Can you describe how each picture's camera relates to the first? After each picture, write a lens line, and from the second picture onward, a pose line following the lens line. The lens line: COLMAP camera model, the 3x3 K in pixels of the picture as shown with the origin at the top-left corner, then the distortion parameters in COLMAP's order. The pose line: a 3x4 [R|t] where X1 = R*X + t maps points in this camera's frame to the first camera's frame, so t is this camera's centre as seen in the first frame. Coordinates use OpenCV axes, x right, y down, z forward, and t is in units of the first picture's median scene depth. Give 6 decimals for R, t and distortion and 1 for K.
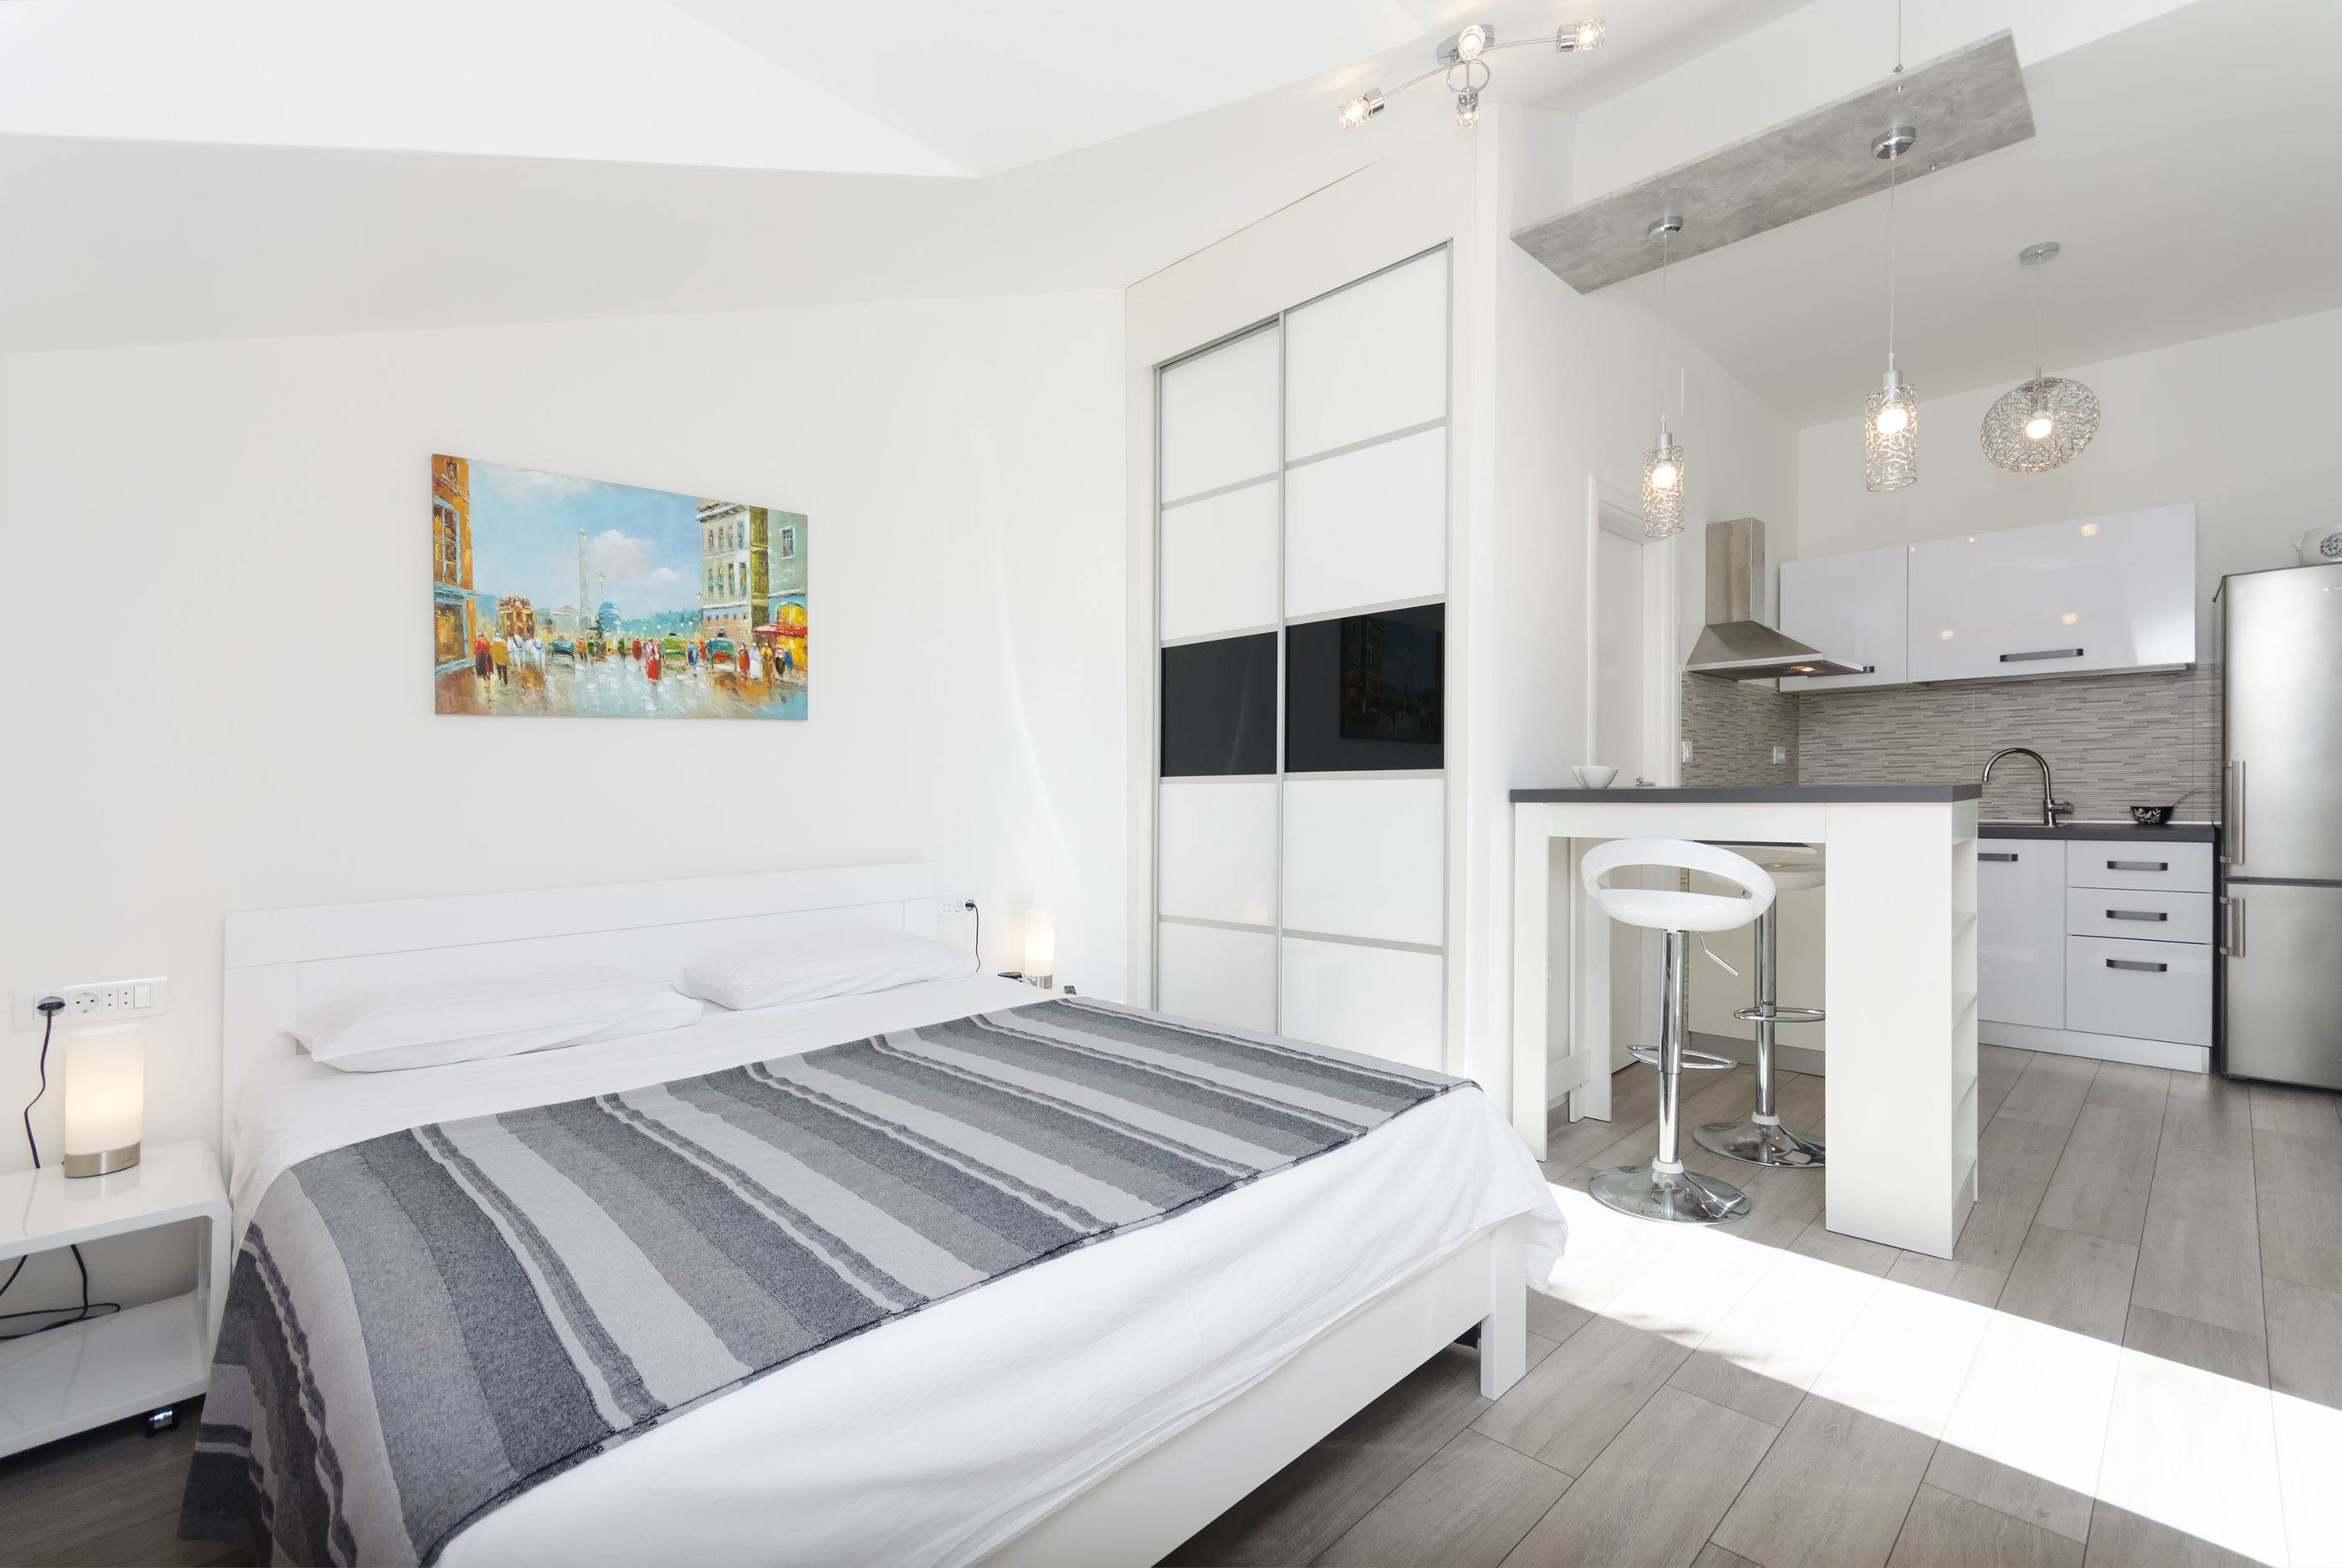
lens RADIAL K [[1015.8, 0, 1204.0], [0, 1015.8, 798.1], [0, 0, 1]] dist [0.008391, -0.000819]
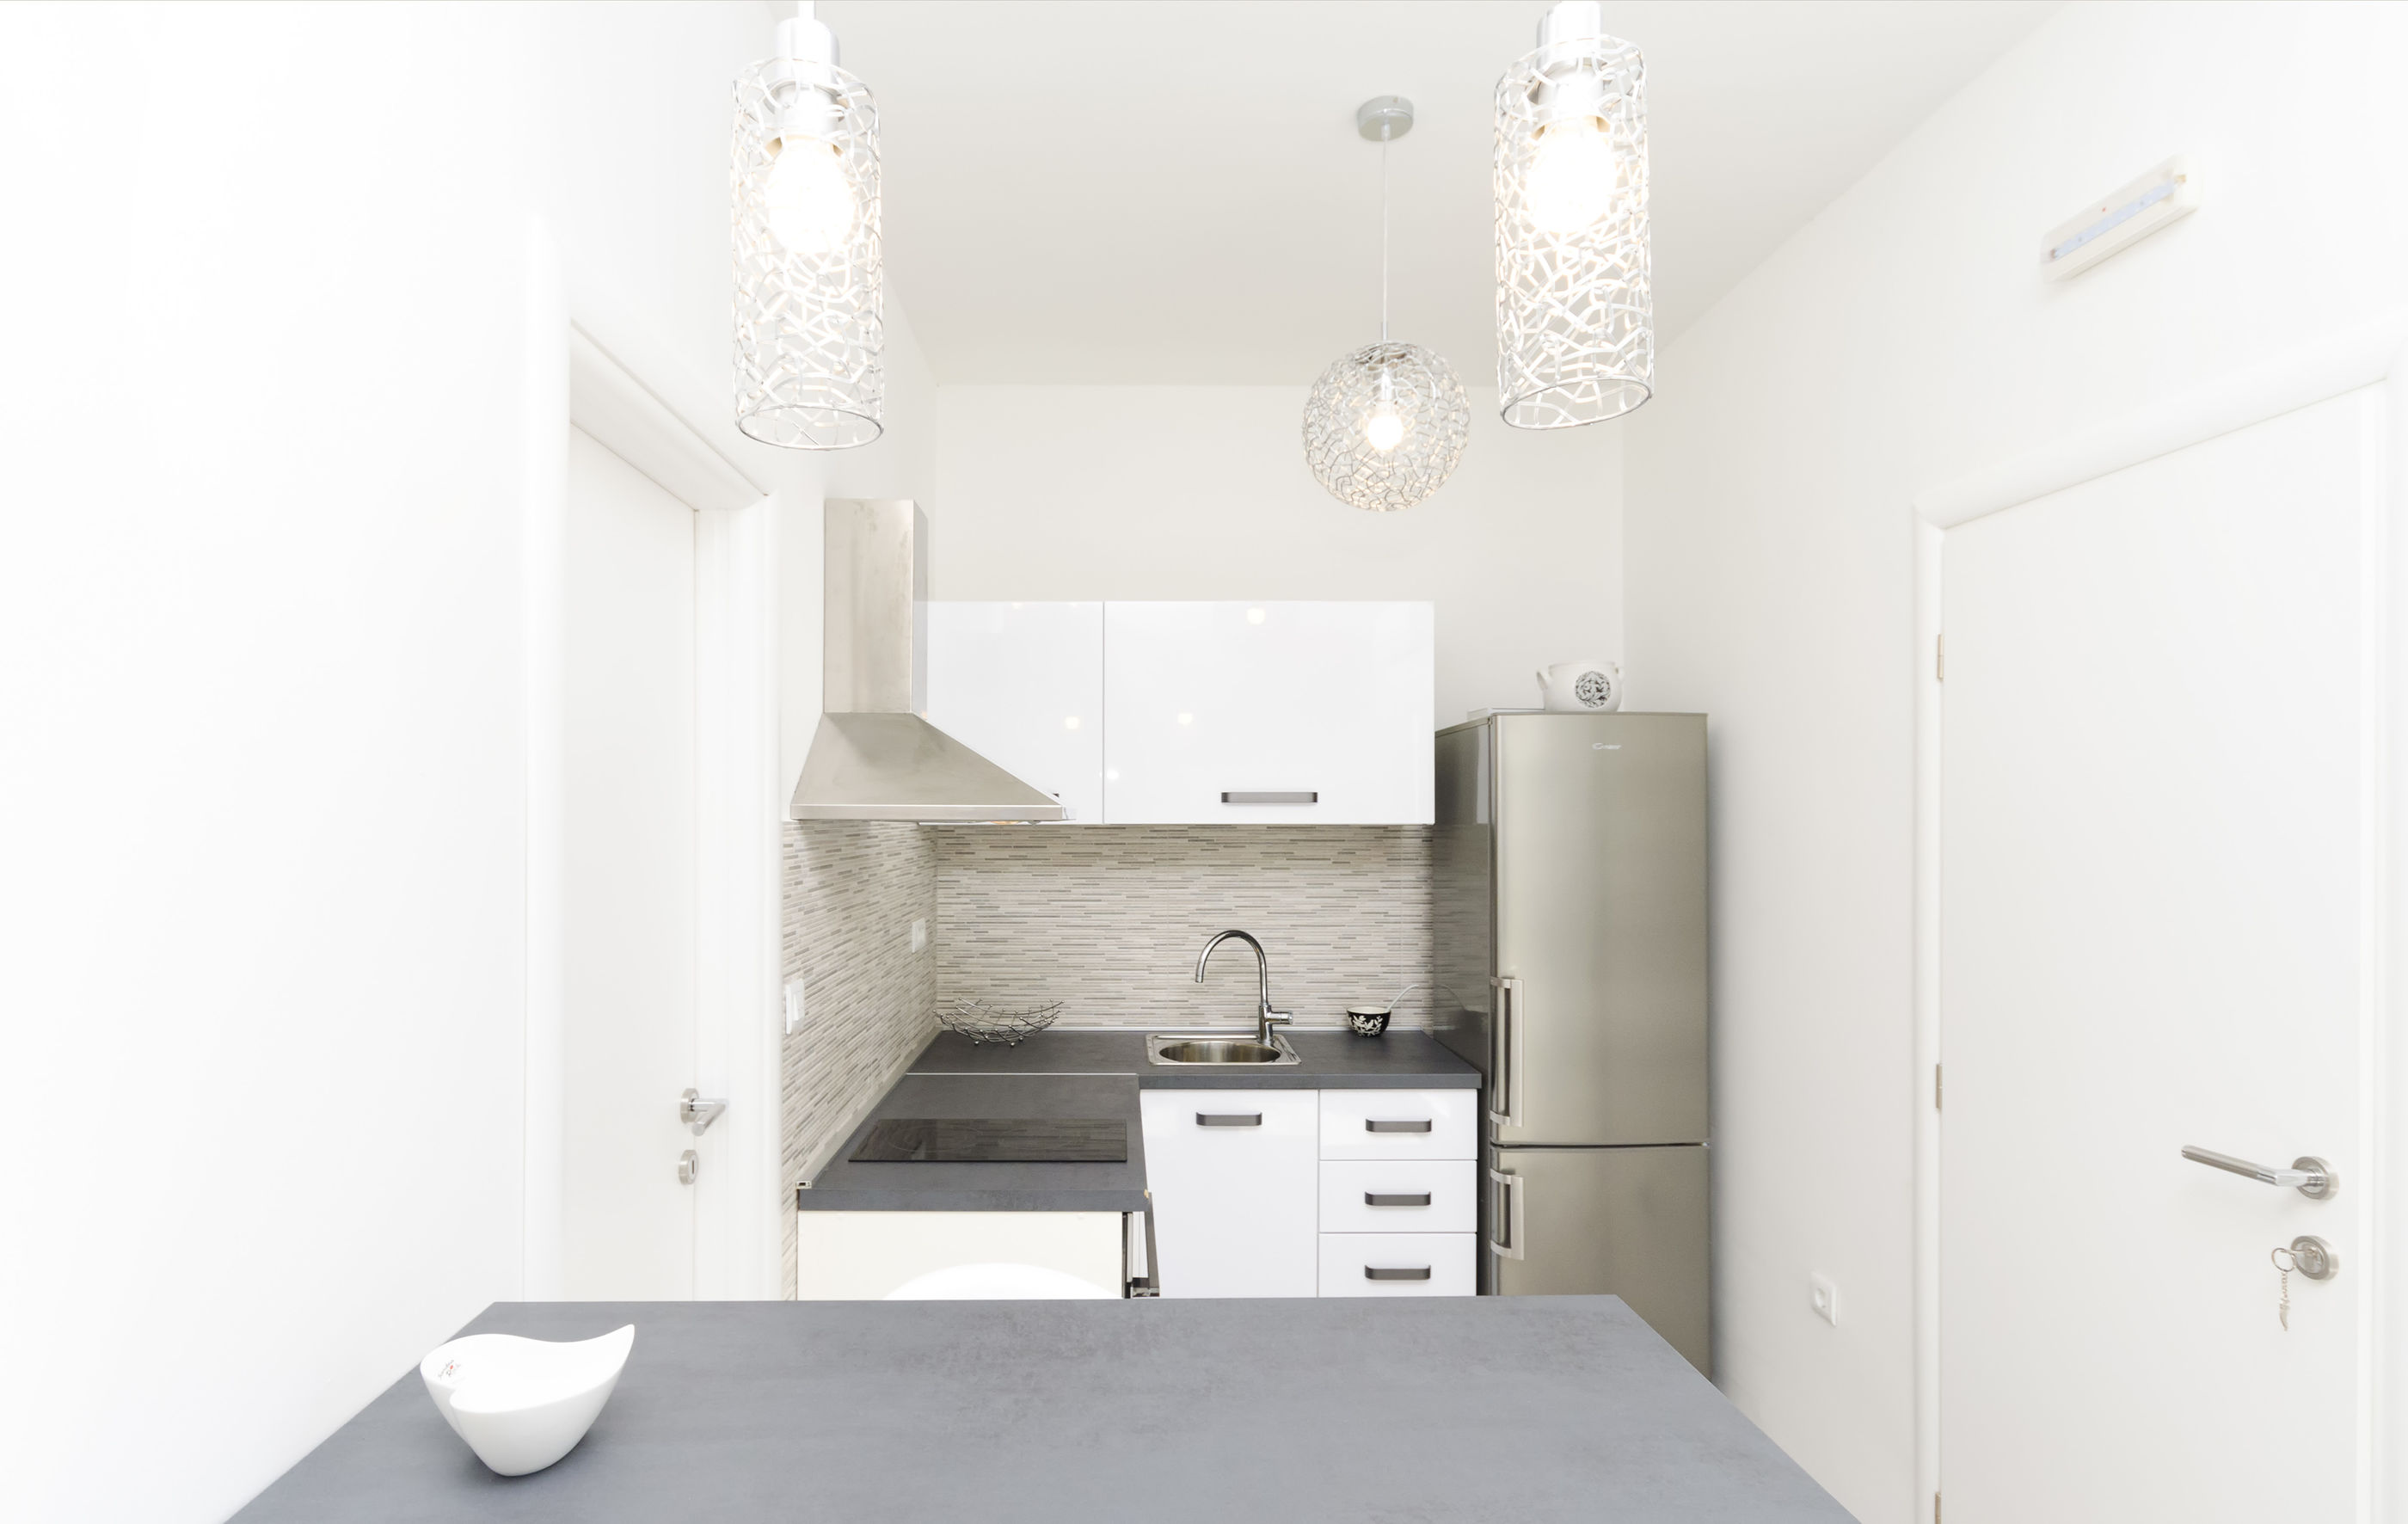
lens RADIAL K [[1222.3, 0, 1129.5], [0, 1222.3, 831.4], [0, 0, 1]] dist [-0.003132, -0.000147]
pose [[0.722767, 0.009396, 0.691028, 0.318705], [-0.001799, 0.999930, -0.011714, -0.168975], [-0.691090, 0.007223, 0.722733, 0.764514]]
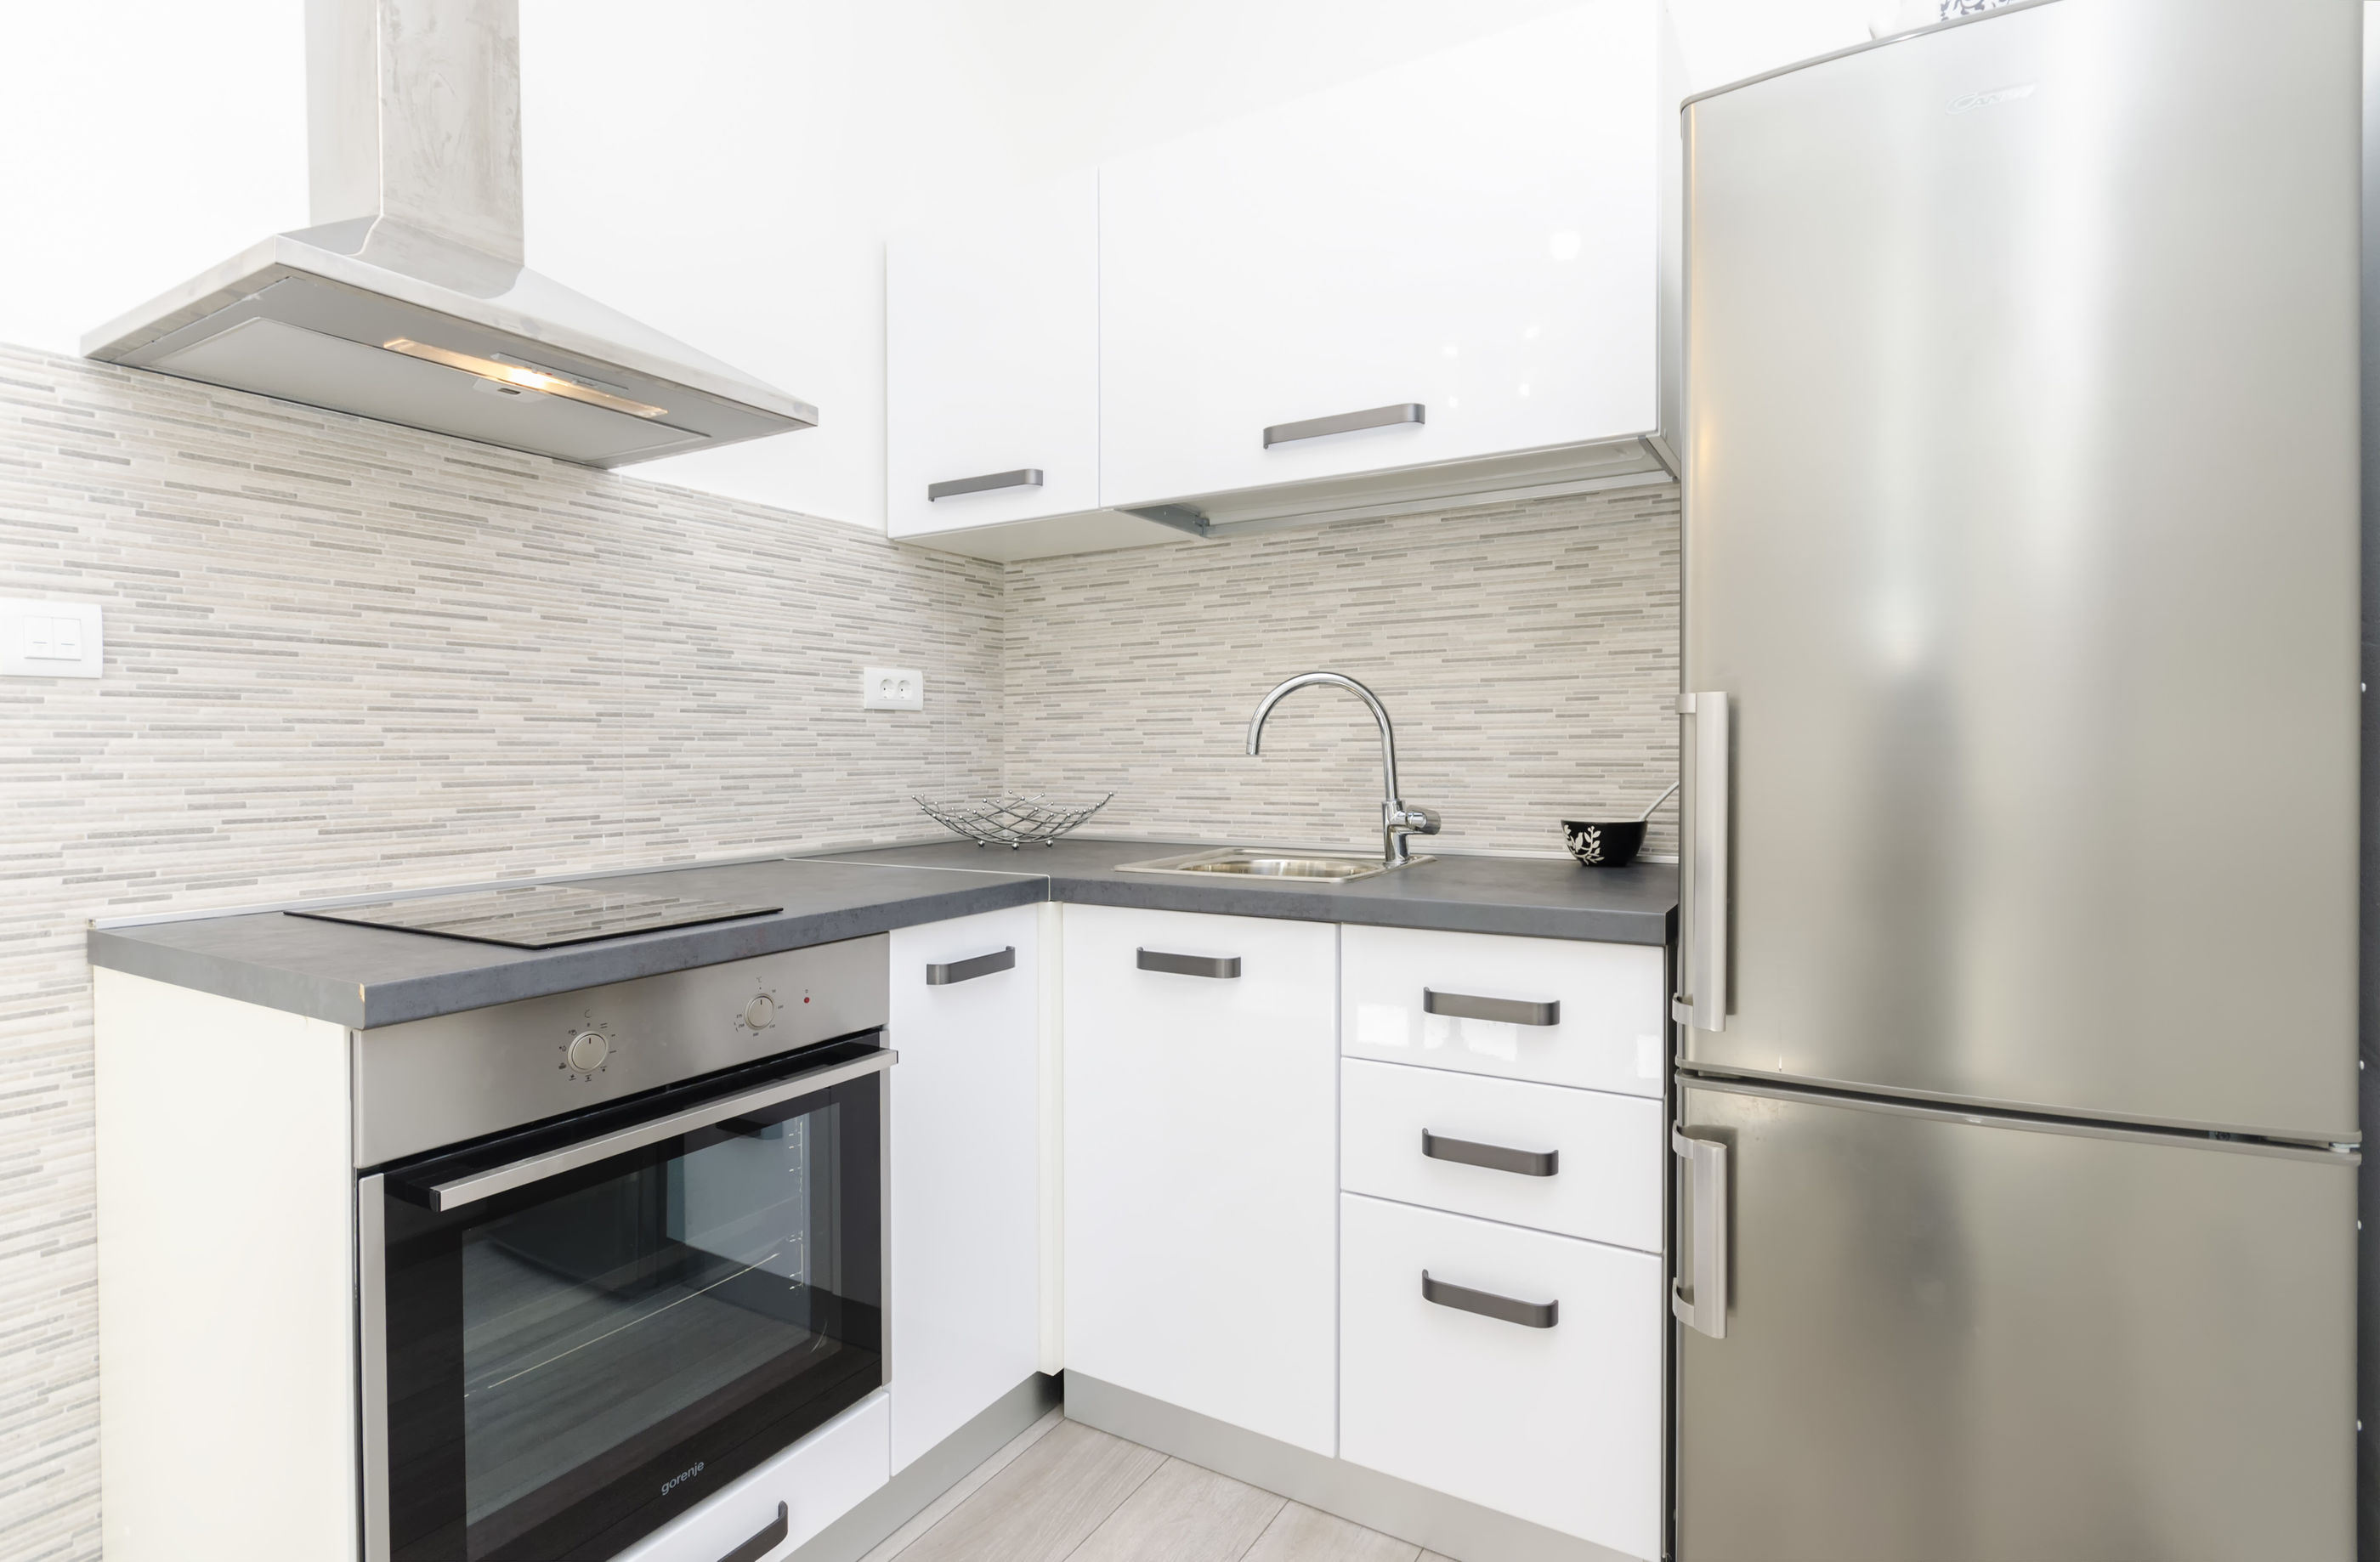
lens RADIAL K [[1154.7, 0, 1136.3], [0, 1154.7, 778.9], [0, 0, 1]] dist [-0.001603, 0.000404]
pose [[0.977664, -0.000516, 0.210173, 1.022524], [-0.001145, 0.999969, 0.007780, -0.017361], [-0.210170, -0.007847, 0.977633, 0.929398]]
